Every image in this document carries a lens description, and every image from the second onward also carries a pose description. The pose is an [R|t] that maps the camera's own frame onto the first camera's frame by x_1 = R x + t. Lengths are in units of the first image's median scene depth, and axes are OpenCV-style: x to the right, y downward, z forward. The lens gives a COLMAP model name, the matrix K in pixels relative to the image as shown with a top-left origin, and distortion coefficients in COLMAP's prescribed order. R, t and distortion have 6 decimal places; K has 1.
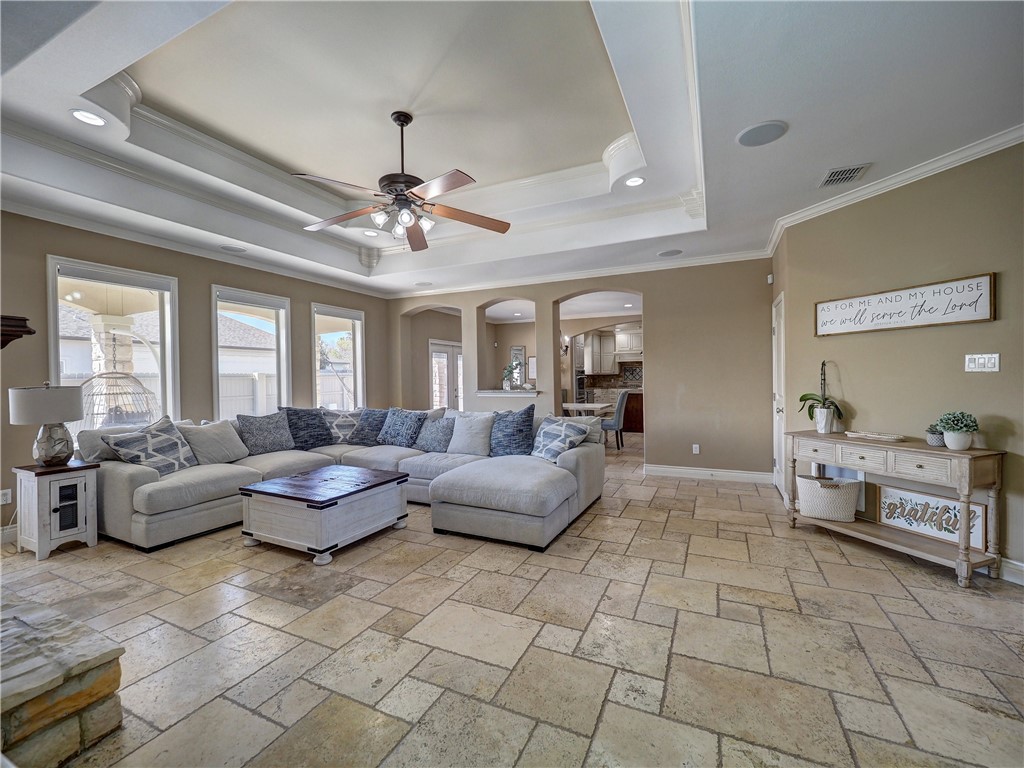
lens RADIAL K [[433.6, 0, 516.4], [0, 433.6, 383.4], [0, 0, 1]] dist [0.001865, 0.000783]
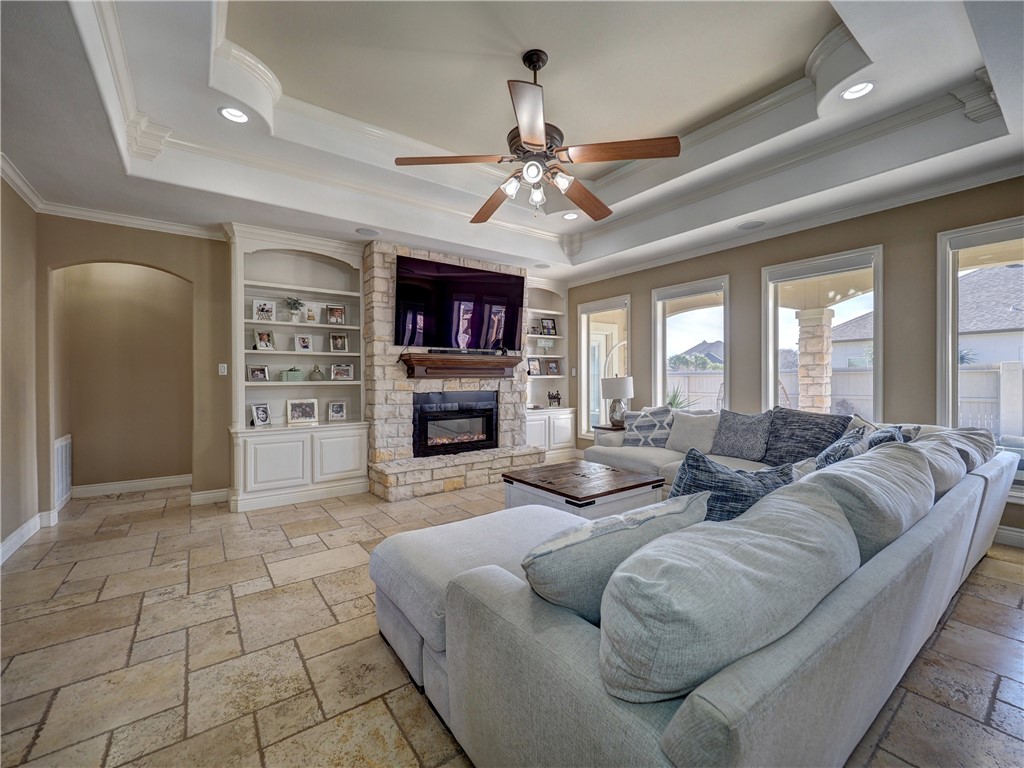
lens RADIAL K [[433.6, 0, 515.1], [0, 433.6, 380.7], [0, 0, 1]] dist [0.001865, 0.000783]
pose [[-0.479766, 0.016727, -0.877237, 0.713454], [0.000301, 0.999821, 0.018900, -0.012957], [0.877396, 0.008803, -0.479686, 1.979499]]
